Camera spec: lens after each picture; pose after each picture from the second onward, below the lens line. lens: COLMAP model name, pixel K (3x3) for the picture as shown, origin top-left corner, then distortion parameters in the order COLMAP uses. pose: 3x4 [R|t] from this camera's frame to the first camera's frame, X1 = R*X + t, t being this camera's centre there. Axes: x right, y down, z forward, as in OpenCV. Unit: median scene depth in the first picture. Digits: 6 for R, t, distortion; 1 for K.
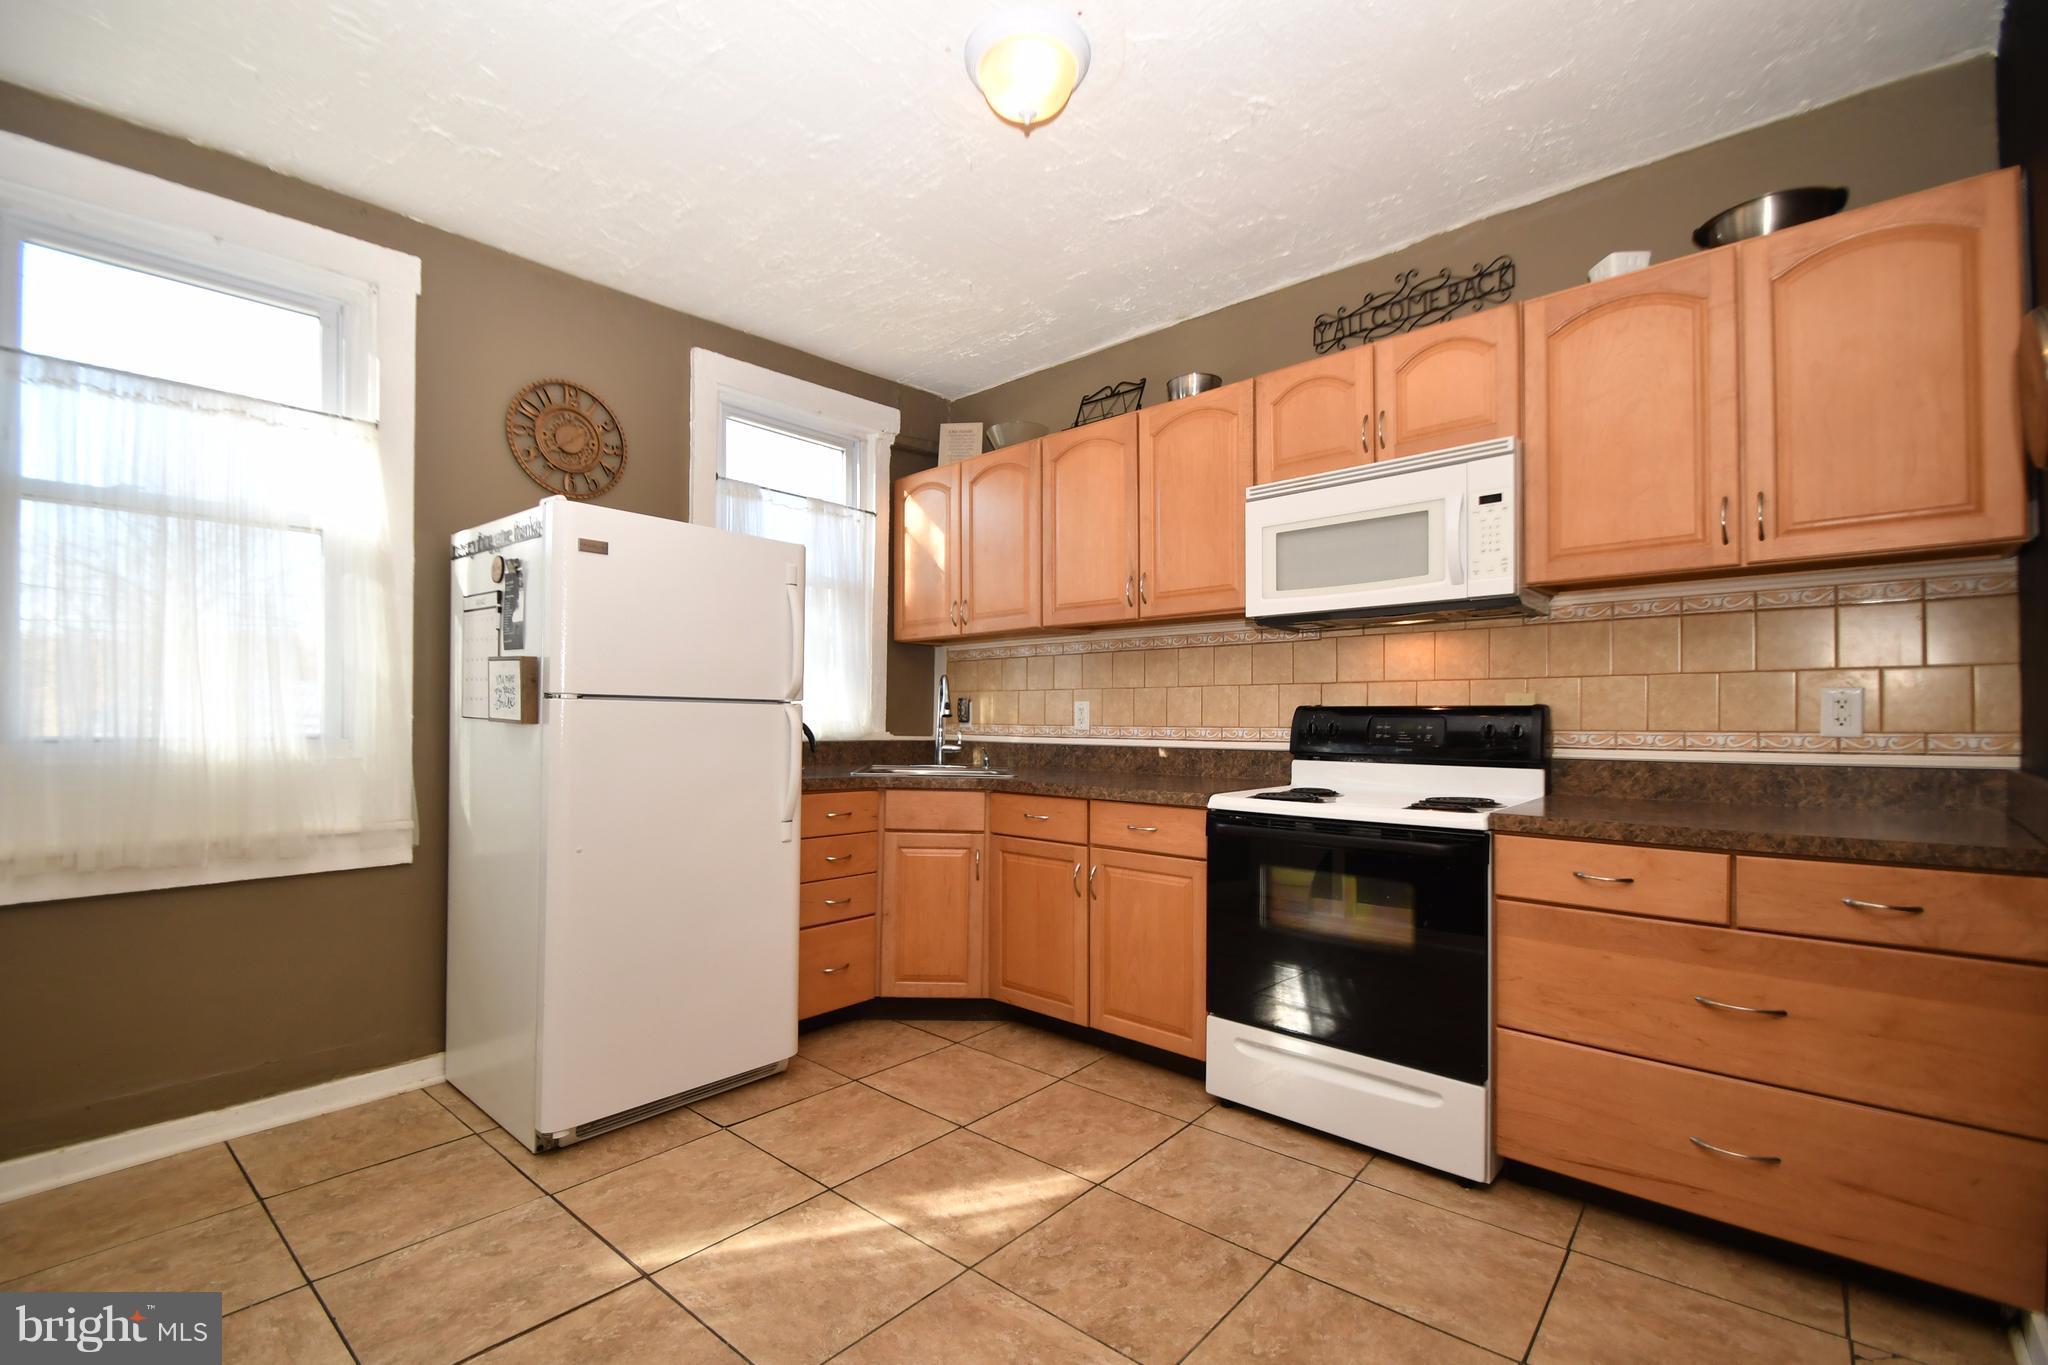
lens RADIAL K [[900.3, 0, 1000.0], [0, 900.3, 712.5], [0, 0, 1]] dist [0.011904, -0.014795]
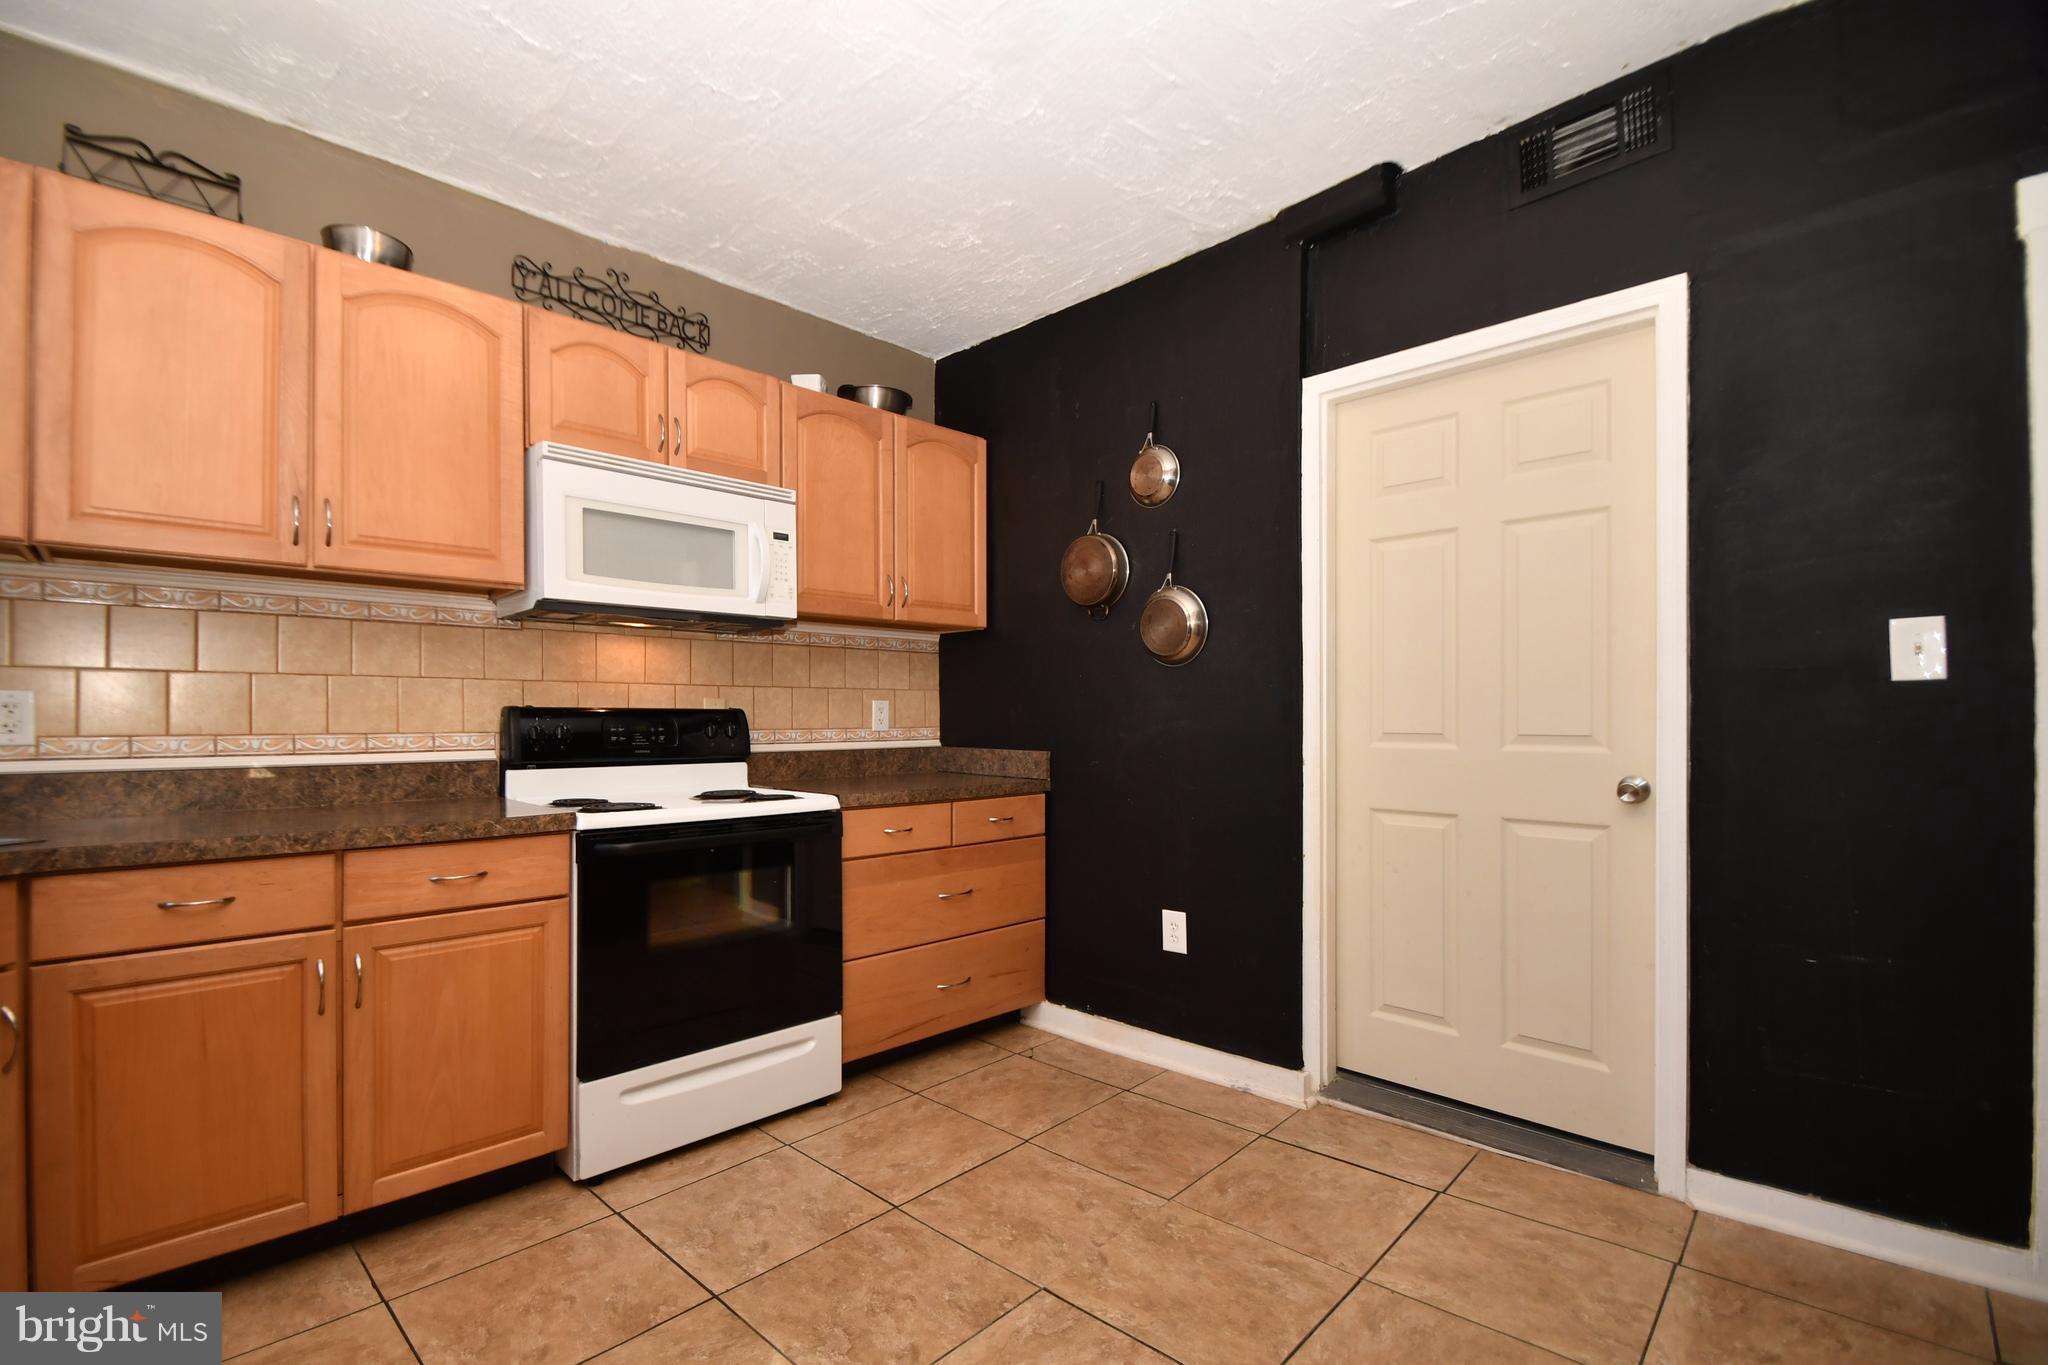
lens RADIAL K [[899.2, 0, 1006.5], [0, 899.2, 712.0], [0, 0, 1]] dist [0.014881, -0.018656]
pose [[0.037163, 0.008706, 0.999271, -0.568680], [-0.001861, 0.999961, -0.008642, 0.005387], [-0.999307, -0.001538, 0.037178, 0.582666]]
